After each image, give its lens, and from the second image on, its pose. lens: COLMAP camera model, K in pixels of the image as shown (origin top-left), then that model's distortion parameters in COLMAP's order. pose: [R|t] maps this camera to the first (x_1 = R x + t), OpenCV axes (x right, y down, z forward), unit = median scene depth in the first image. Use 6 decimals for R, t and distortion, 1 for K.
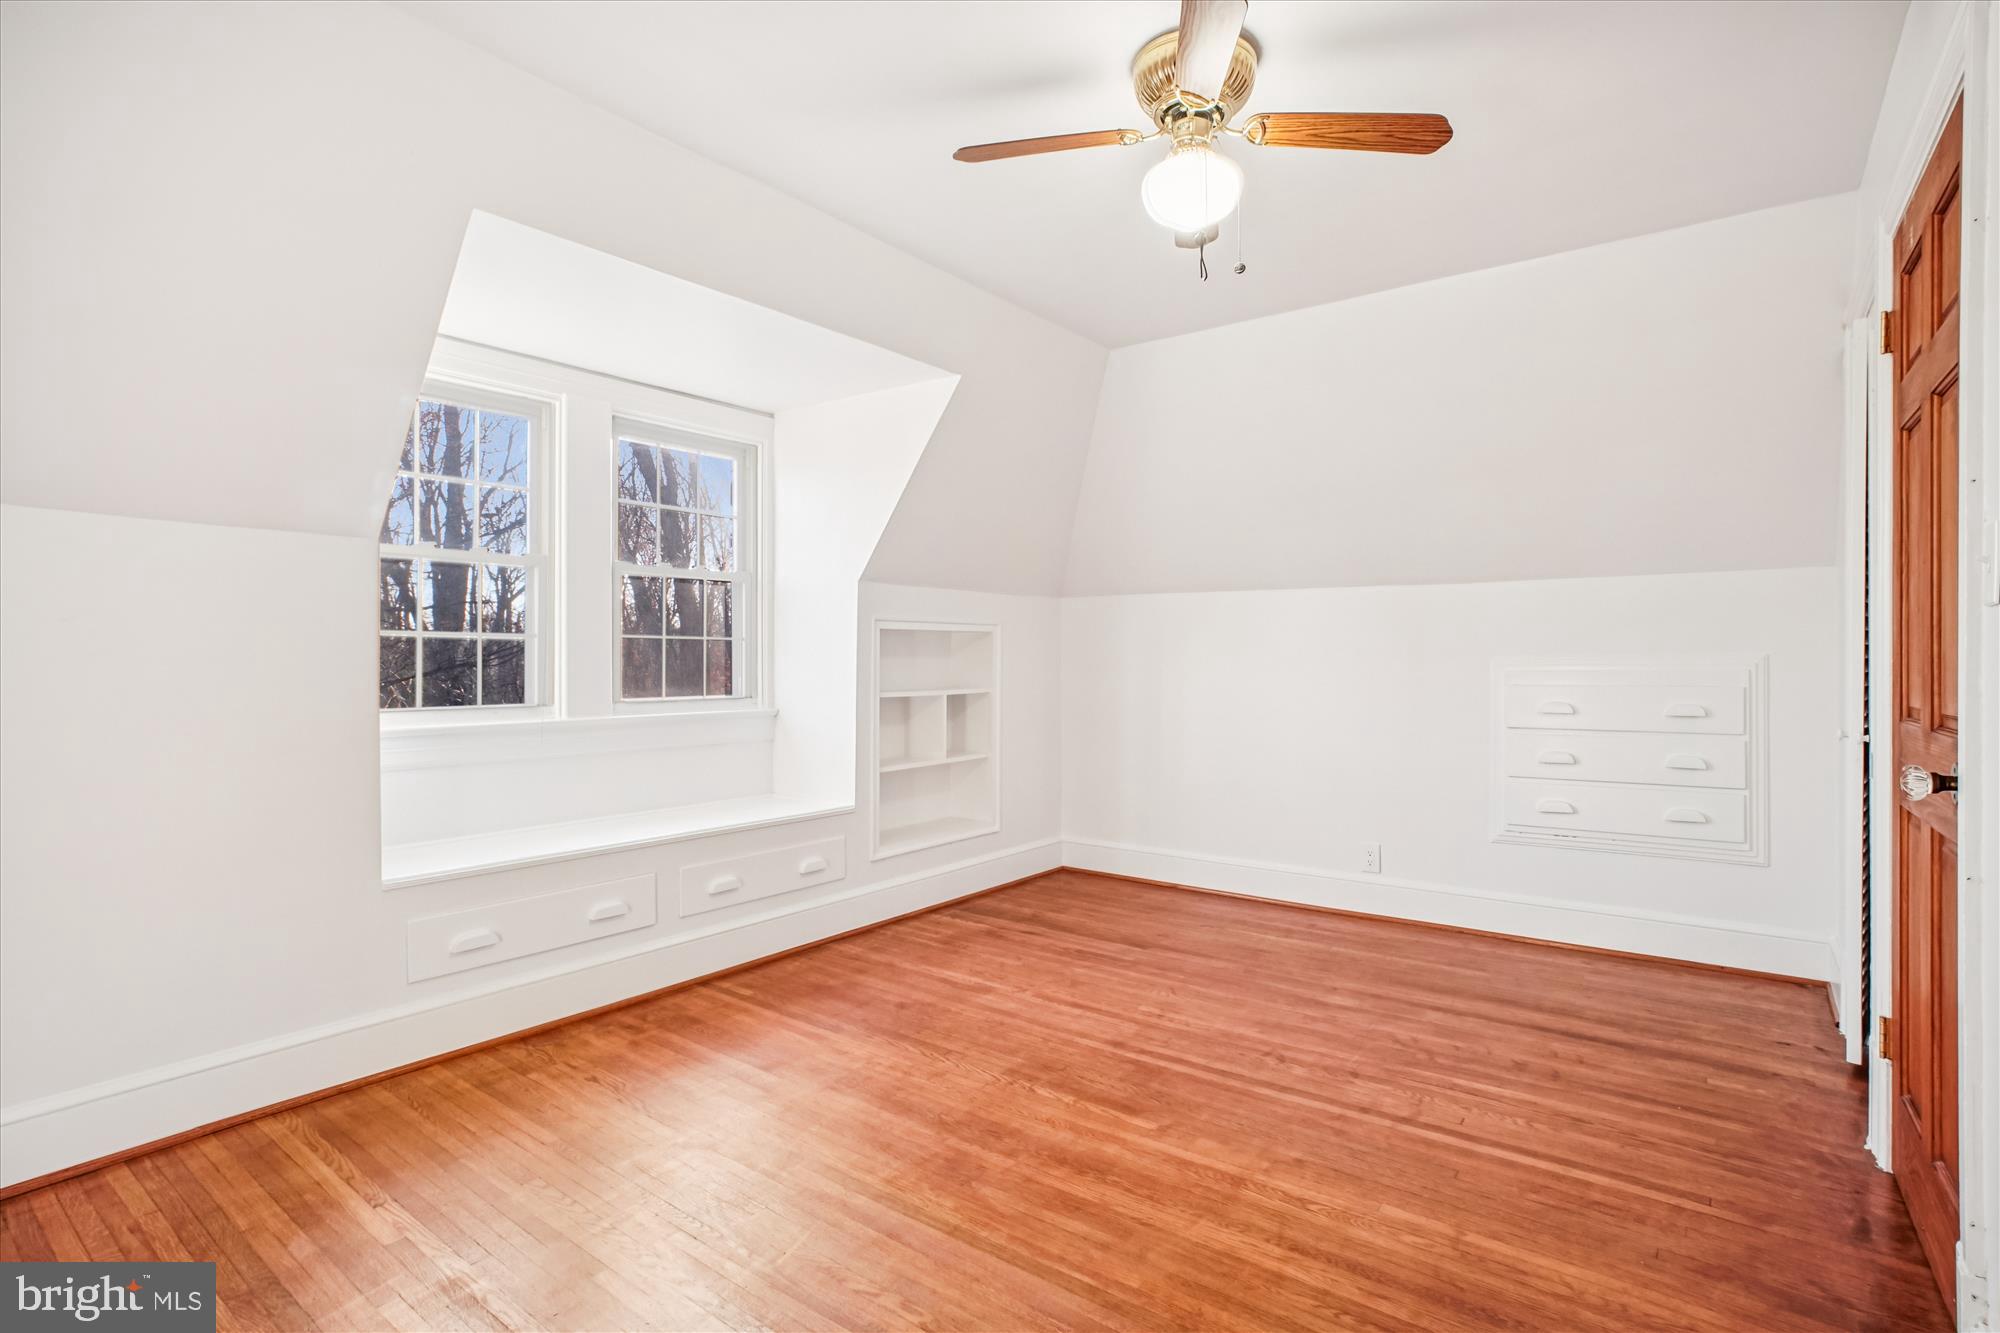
lens RADIAL K [[961.6, 0, 1003.1], [0, 961.6, 668.3], [0, 0, 1]] dist [0.001585, 0.001449]
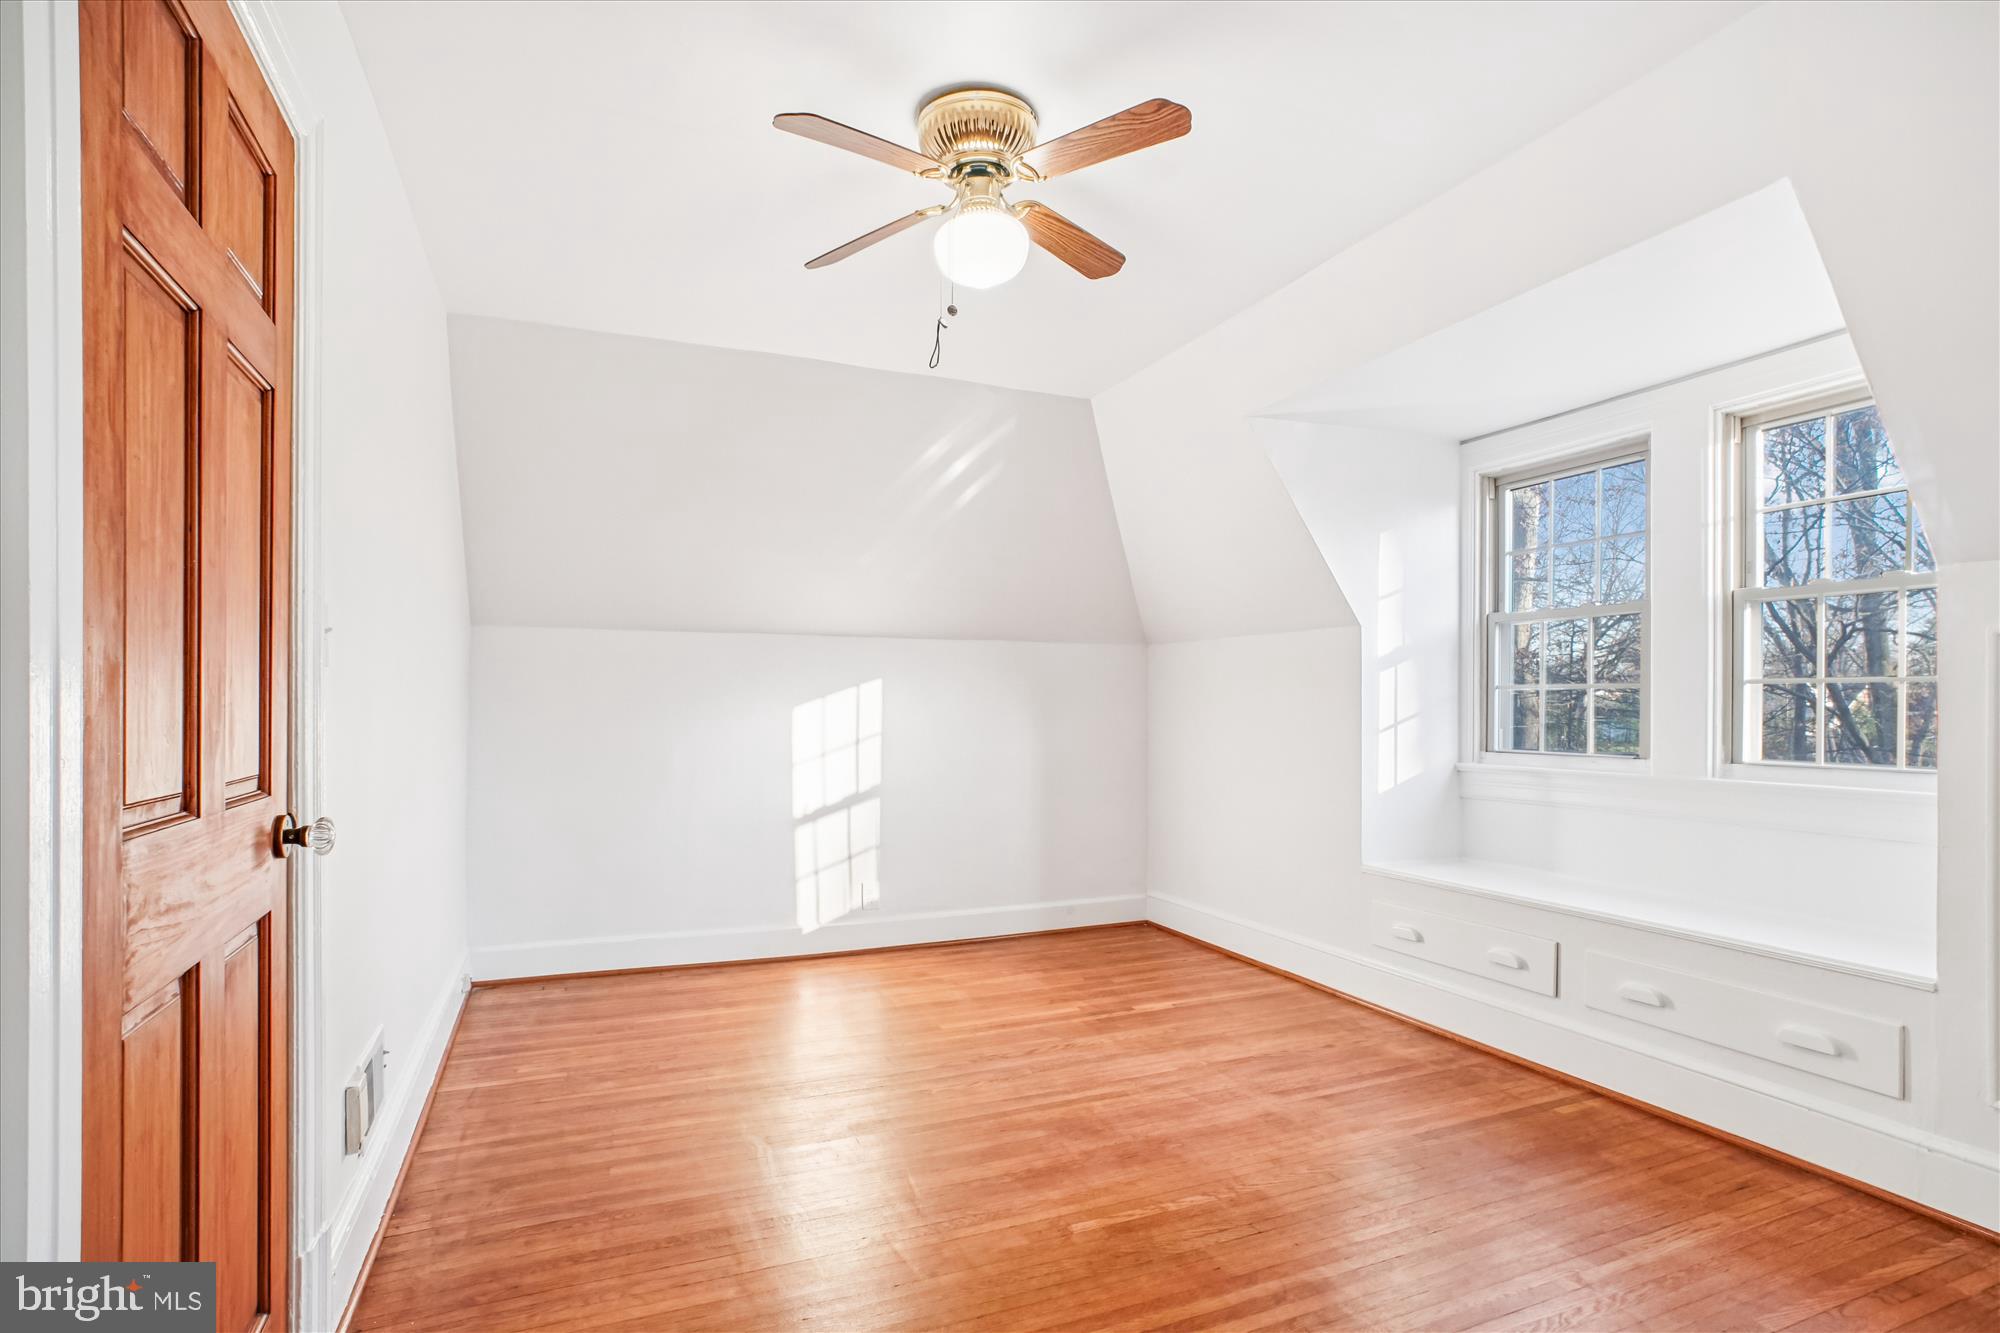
lens RADIAL K [[961.6, 0, 998.4], [0, 961.6, 708.1], [0, 0, 1]] dist [0.001585, 0.001449]
pose [[-0.475332, -0.005252, -0.879791, 0.736300], [-0.009835, 0.999951, -0.000655, -0.003534], [0.879751, 0.008341, -0.475361, 1.023433]]
